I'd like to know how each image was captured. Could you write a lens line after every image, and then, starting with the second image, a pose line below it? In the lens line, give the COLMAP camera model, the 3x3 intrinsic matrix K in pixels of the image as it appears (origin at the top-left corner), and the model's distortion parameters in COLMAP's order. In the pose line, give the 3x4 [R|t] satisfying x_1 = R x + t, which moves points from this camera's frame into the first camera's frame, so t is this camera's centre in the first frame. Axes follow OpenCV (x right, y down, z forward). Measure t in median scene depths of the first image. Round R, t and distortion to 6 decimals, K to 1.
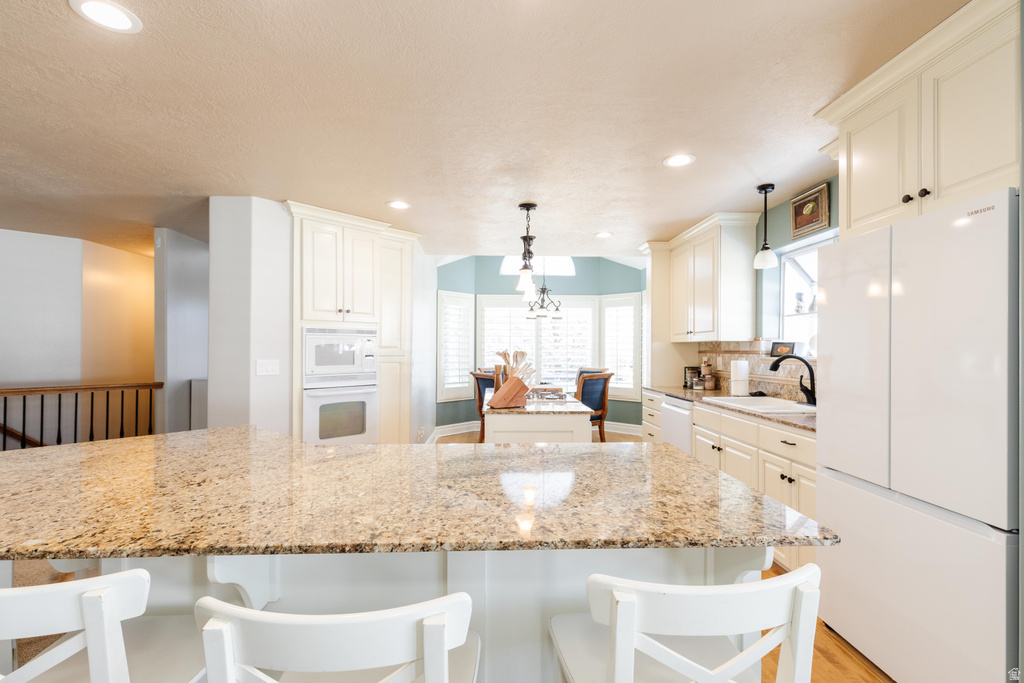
lens RADIAL K [[472.1, 0, 526.6], [0, 472.1, 351.0], [0, 0, 1]] dist [0.013709, -0.002504]
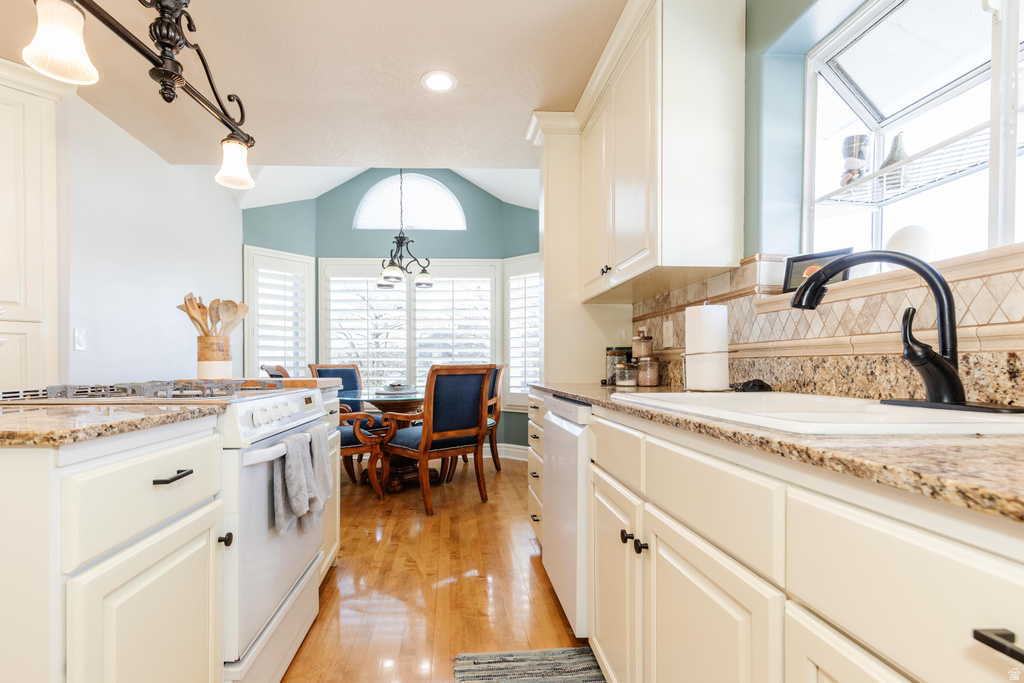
lens RADIAL K [[472.1, 0, 482.6], [0, 472.1, 368.5], [0, 0, 1]] dist [0.013709, -0.002504]
pose [[0.999648, -0.003426, -0.026326, 0.251645], [0.003435, 0.999994, 0.000324, 0.069806], [0.026325, -0.000414, 0.999653, 0.549946]]
